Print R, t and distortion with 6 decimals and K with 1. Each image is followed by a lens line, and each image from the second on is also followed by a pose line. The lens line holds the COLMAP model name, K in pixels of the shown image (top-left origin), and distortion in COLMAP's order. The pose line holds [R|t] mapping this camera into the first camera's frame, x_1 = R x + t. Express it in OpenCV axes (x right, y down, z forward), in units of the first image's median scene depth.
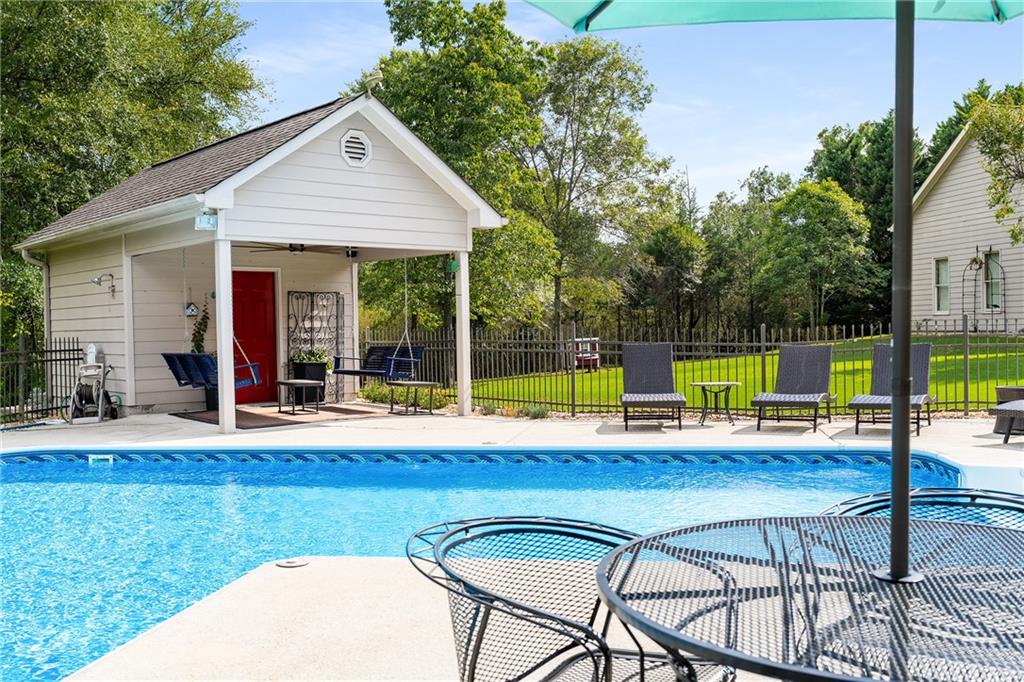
lens RADIAL K [[1009.6, 0, 512.0], [0, 1009.6, 341.0], [0, 0, 1]] dist [0.005822, -0.004789]
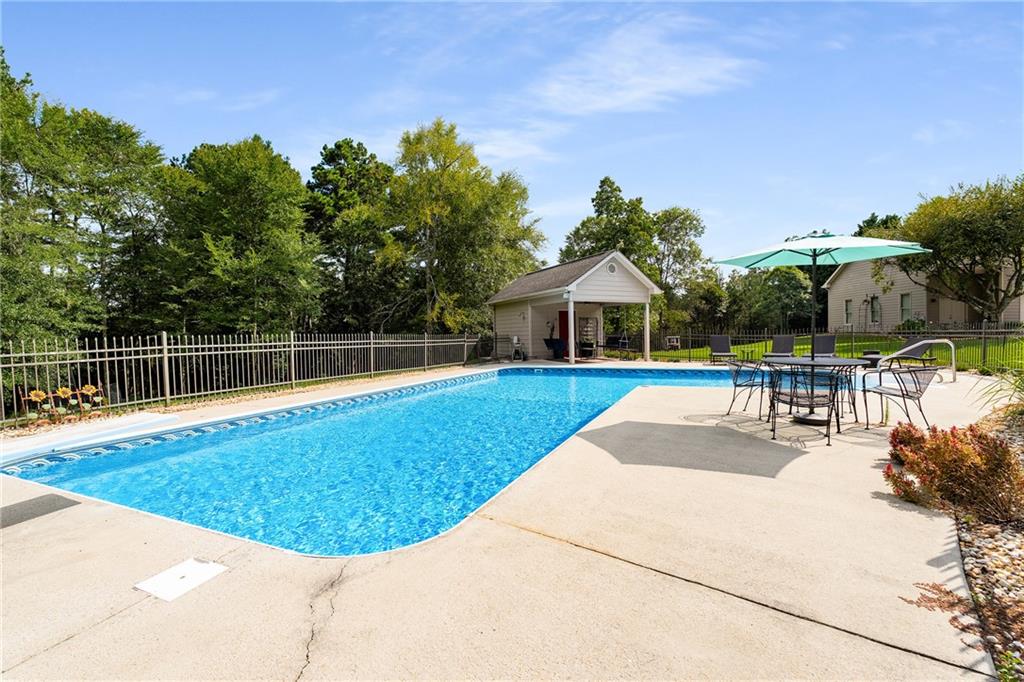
lens RADIAL K [[450.6, 0, 512.0], [0, 450.6, 341.0], [0, 0, 1]] dist [-0.001197, 0.000130]
pose [[0.969448, 0.003680, -0.245269, -0.043196], [-0.002663, 0.999986, 0.004478, 0.005286], [0.245282, -0.003689, 0.969445, -0.126107]]
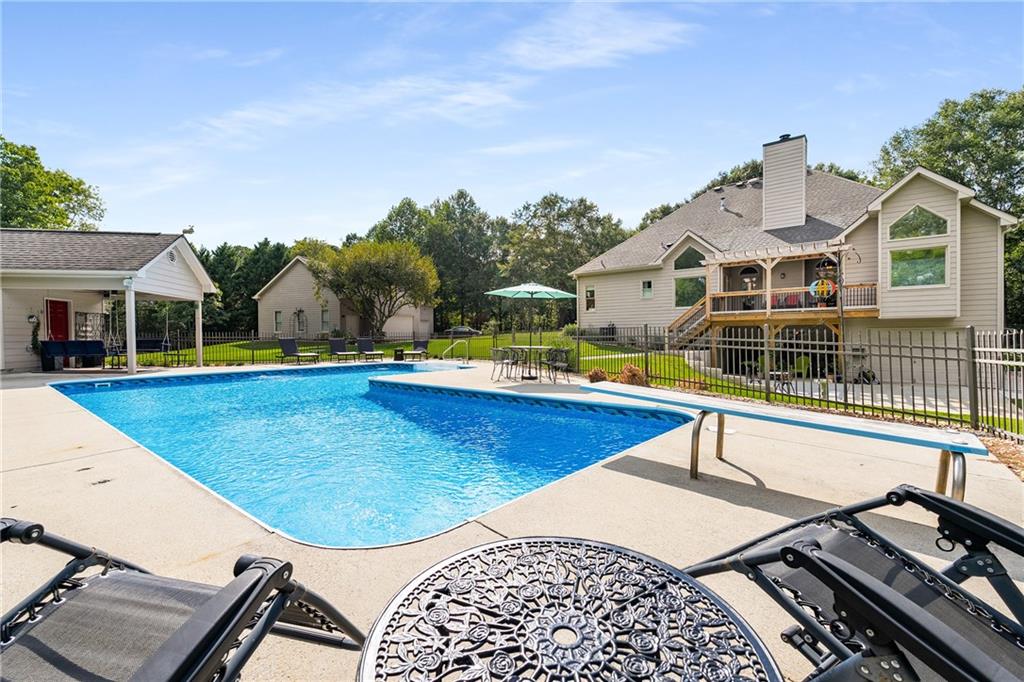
lens RADIAL K [[450.6, 0, 512.0], [0, 450.6, 341.0], [0, 0, 1]] dist [-0.001197, 0.000130]
pose [[0.507437, 0.006143, 0.861667, -0.252099], [0.007512, 0.999905, -0.011553, 0.011699], [-0.861656, 0.012335, 0.507343, -0.091785]]
